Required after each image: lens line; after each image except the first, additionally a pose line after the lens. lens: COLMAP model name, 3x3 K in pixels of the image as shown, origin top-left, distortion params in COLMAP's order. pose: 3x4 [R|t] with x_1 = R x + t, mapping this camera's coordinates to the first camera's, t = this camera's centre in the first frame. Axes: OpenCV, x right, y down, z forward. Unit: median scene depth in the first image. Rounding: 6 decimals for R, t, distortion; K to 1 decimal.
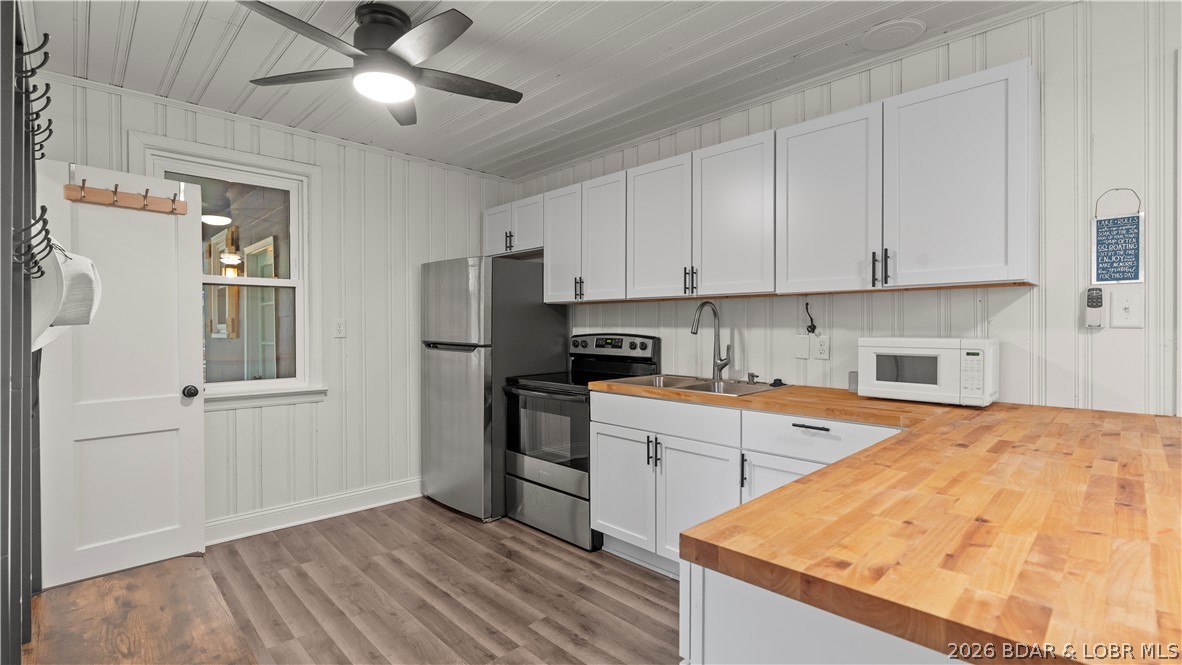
lens RADIAL K [[536.3, 0, 594.2], [0, 536.3, 330.2], [0, 0, 1]] dist [-0.003260, -0.000102]
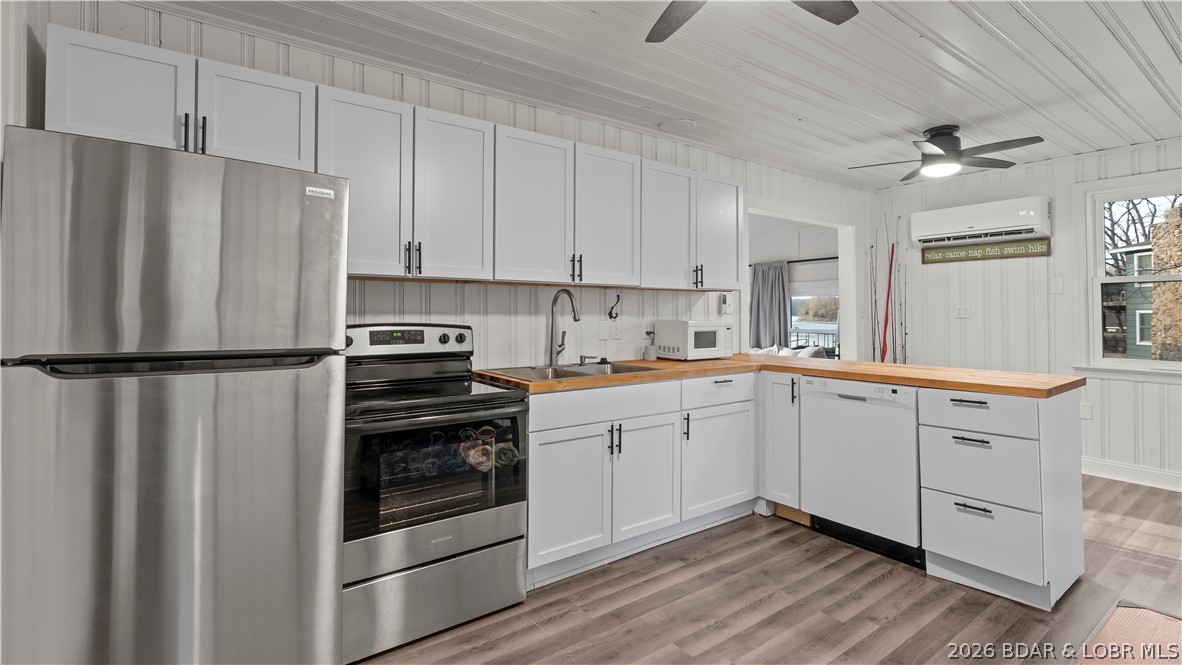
lens RADIAL K [[547.6, 0, 595.1], [0, 547.6, 300.3], [0, 0, 1]] dist [-0.002145, 0.000137]
pose [[0.138890, 0.022414, 0.990054, -0.781732], [0.007894, 0.999687, -0.023740, -0.006830], [-0.990276, 0.011113, 0.138669, 0.771082]]
